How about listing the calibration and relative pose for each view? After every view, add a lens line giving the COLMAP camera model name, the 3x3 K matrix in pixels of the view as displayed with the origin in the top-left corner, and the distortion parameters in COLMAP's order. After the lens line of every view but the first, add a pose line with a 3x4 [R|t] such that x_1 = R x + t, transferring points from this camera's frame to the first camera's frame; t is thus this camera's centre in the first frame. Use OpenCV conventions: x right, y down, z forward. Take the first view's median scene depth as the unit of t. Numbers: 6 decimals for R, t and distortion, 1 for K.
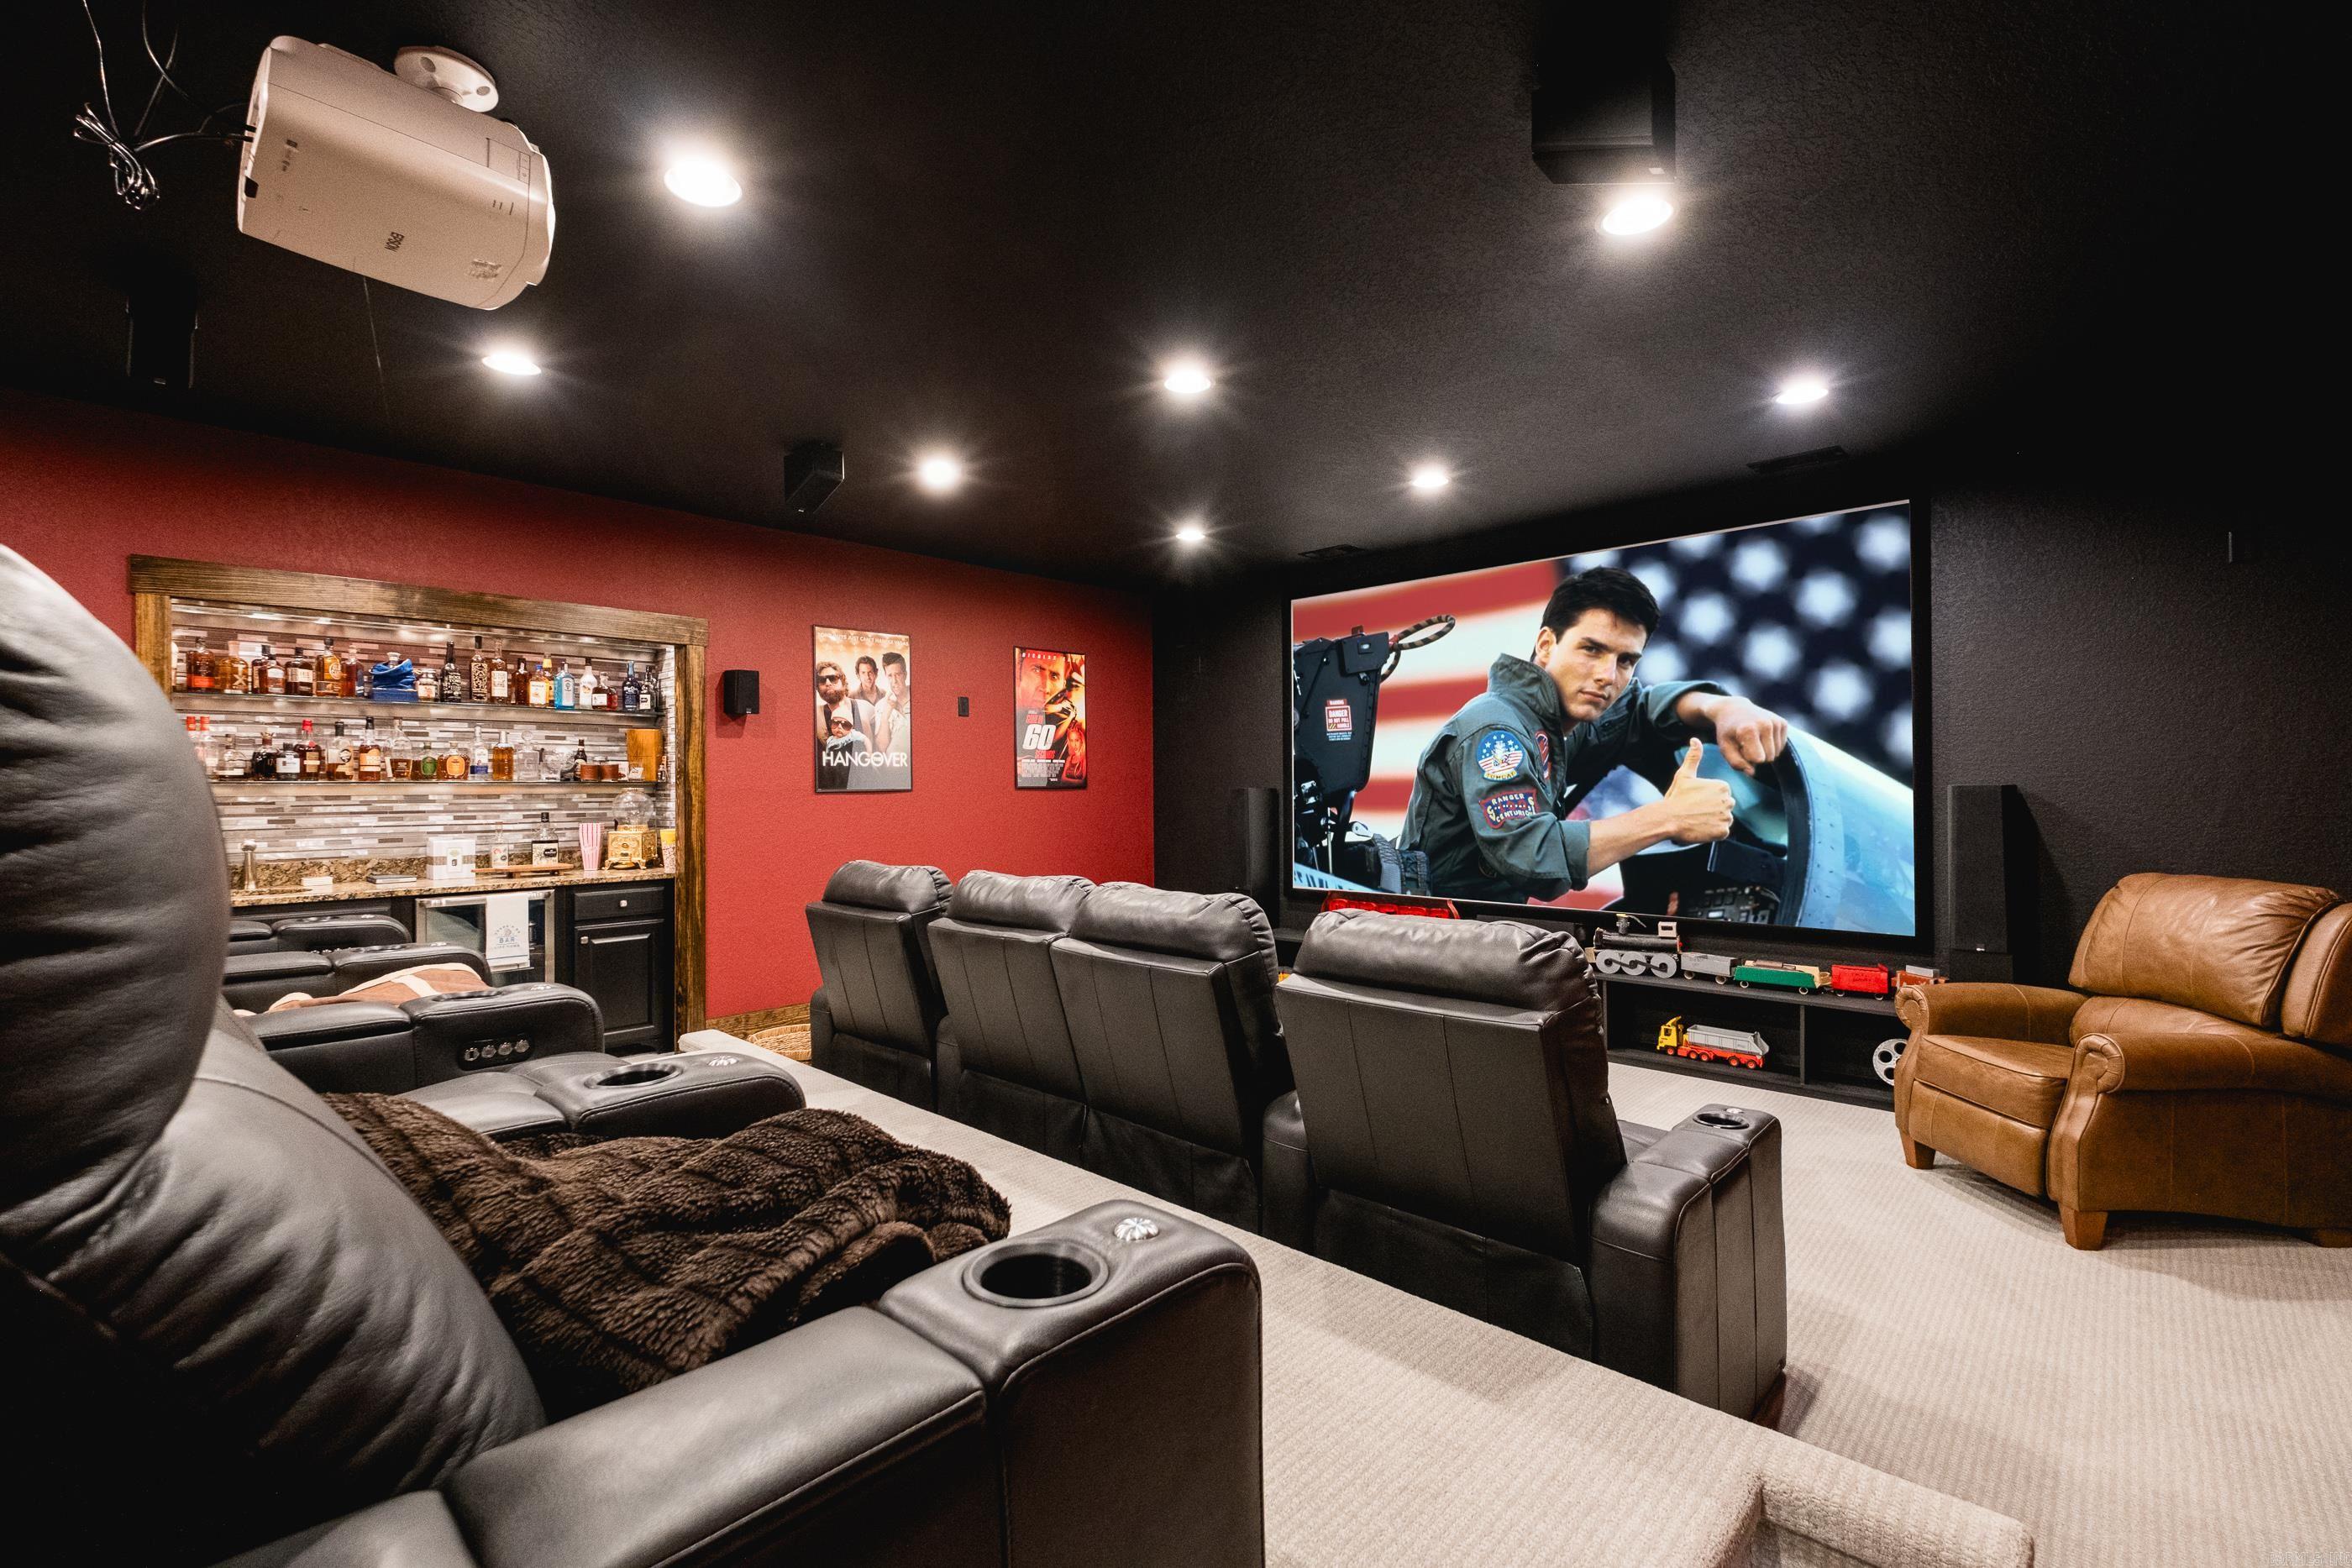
lens RADIAL K [[1017.0, 0, 1184.9], [0, 1017.0, 786.9], [0, 0, 1]] dist [0.000197, -0.002336]
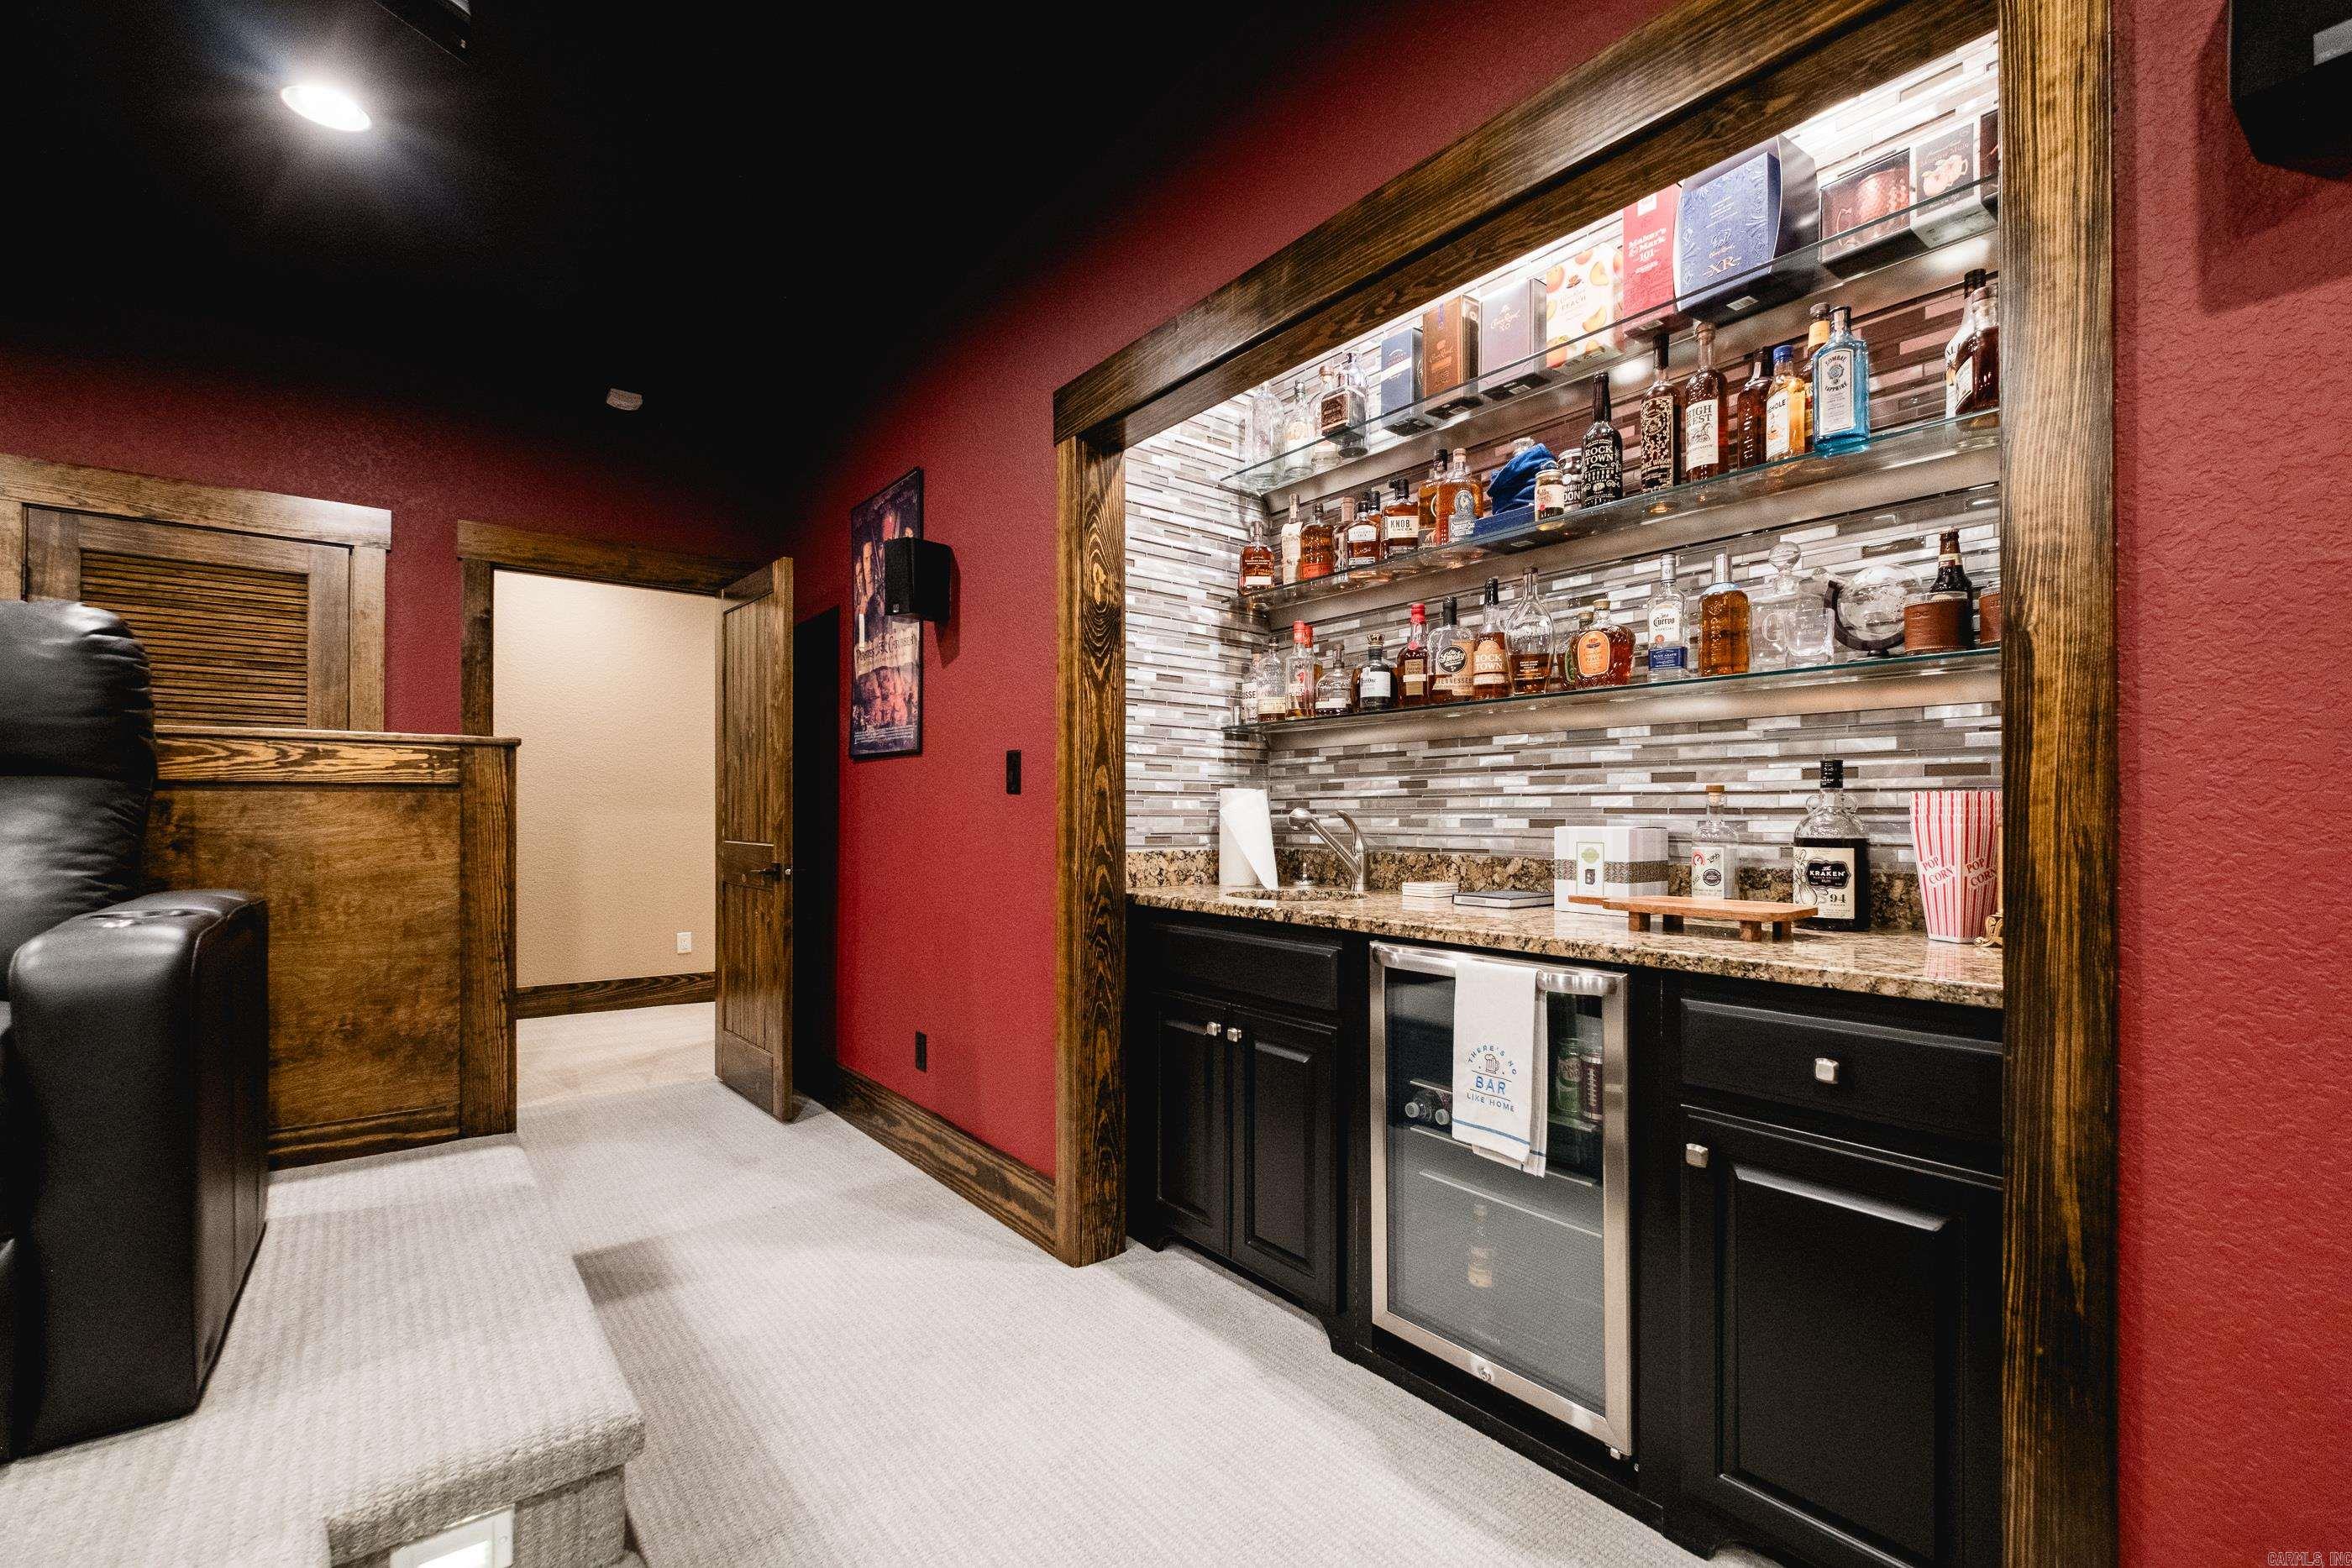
lens RADIAL K [[1017.0, 0, 1196.1], [0, 1017.0, 817.3], [0, 0, 1]] dist [0.000197, -0.002336]
pose [[-0.146926, 0.006646, -0.989125, -0.267721], [-0.000754, 0.999976, 0.006831, 0.047139], [0.989147, 0.001750, -0.146918, 0.911525]]
